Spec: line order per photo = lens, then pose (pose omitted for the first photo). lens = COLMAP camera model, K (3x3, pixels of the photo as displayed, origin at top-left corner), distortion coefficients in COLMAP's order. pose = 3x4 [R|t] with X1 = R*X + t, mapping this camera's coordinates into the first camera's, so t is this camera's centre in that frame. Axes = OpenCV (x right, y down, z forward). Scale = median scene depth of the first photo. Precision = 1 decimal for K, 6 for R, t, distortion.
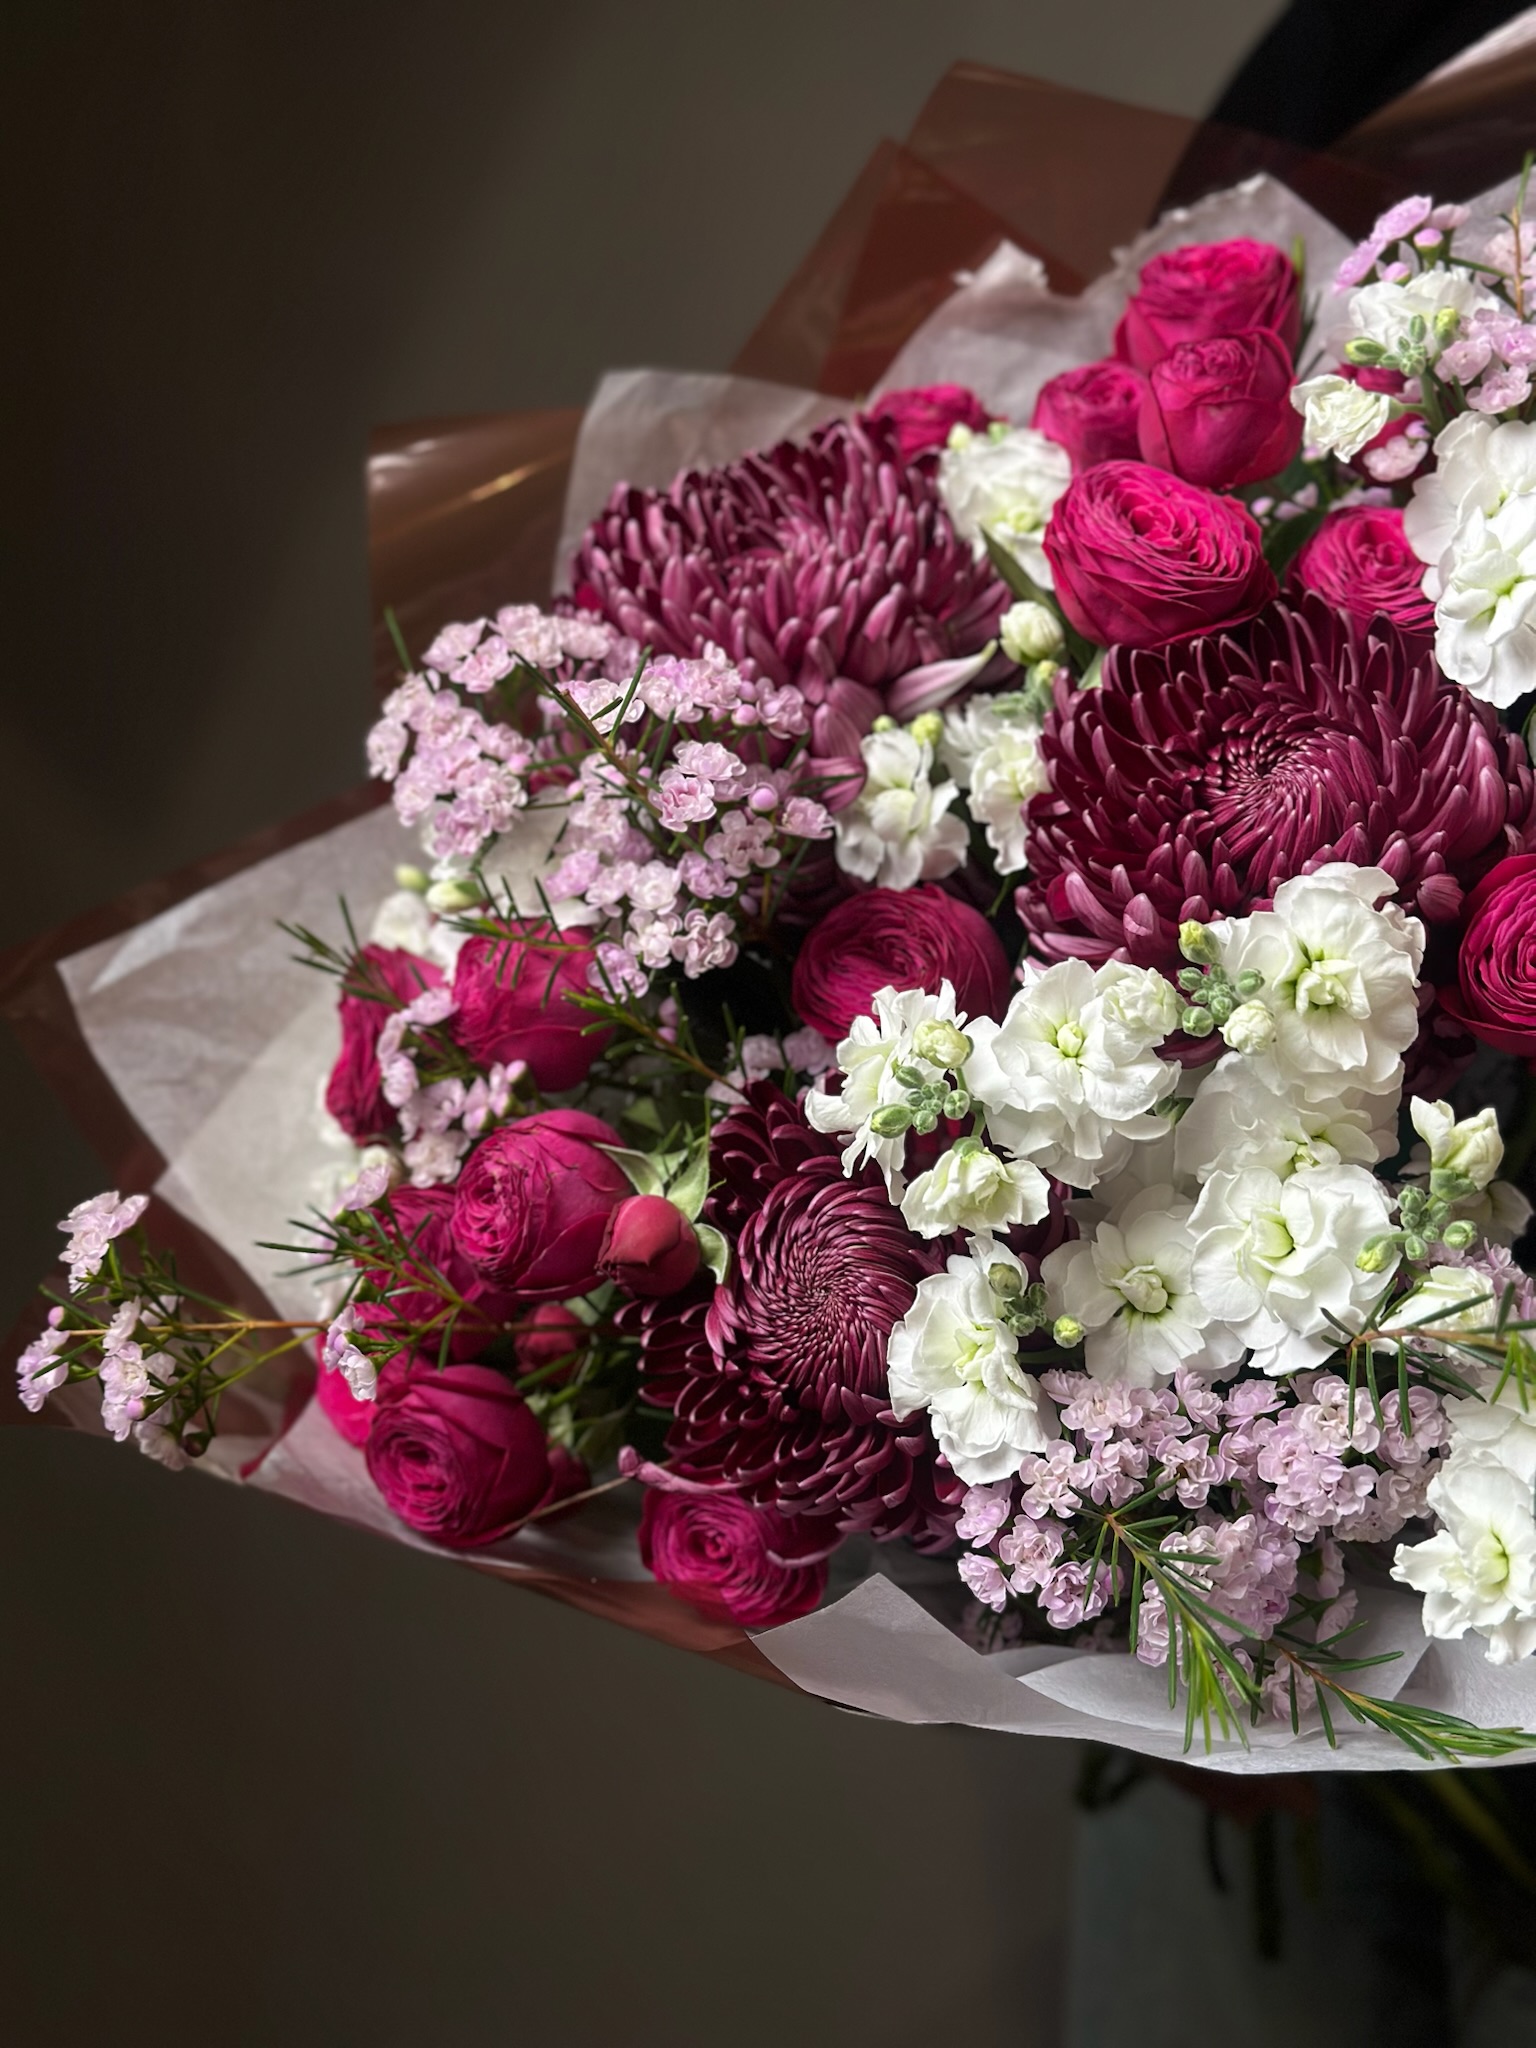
lens RADIAL K [[2840.3, 0, 761.8], [0, 2840.3, 1040.6], [0, 0, 1]] dist [0.119461, 0.000000]
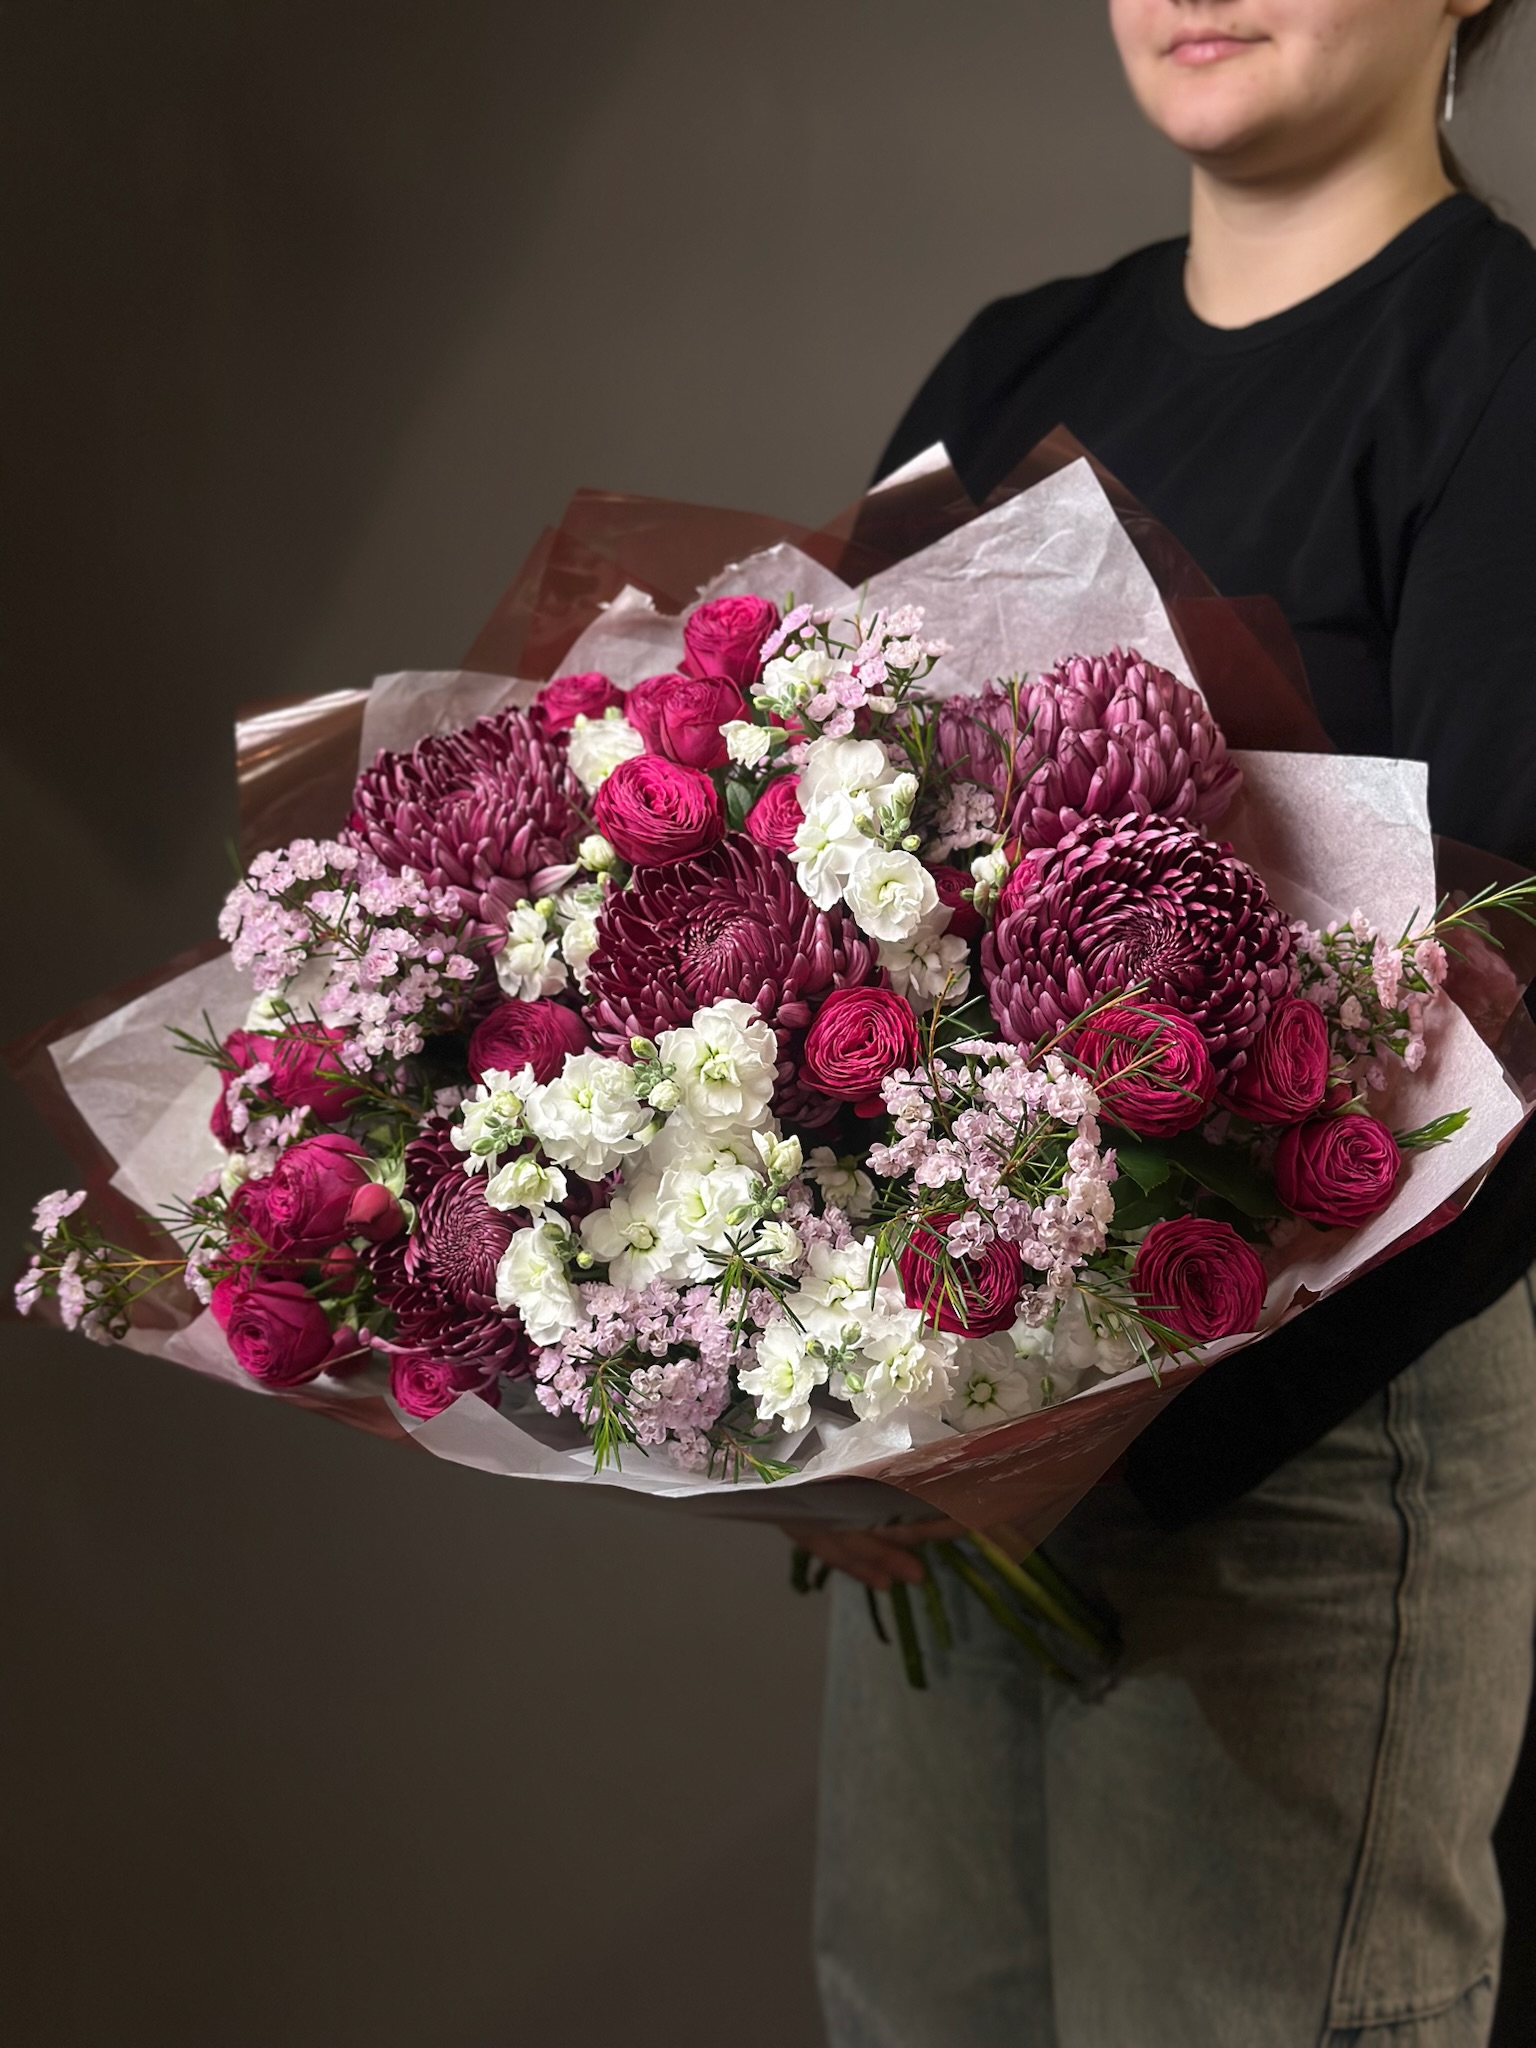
lens RADIAL K [[2840.3, 0, 774.4], [0, 2840.3, 1017.7], [0, 0, 1]] dist [0.119461, 0.000000]
pose [[0.999054, -0.015860, -0.040480, 0.283177], [0.016482, 0.999750, 0.015091, -0.072136], [0.040230, -0.015744, 0.999066, -0.746528]]
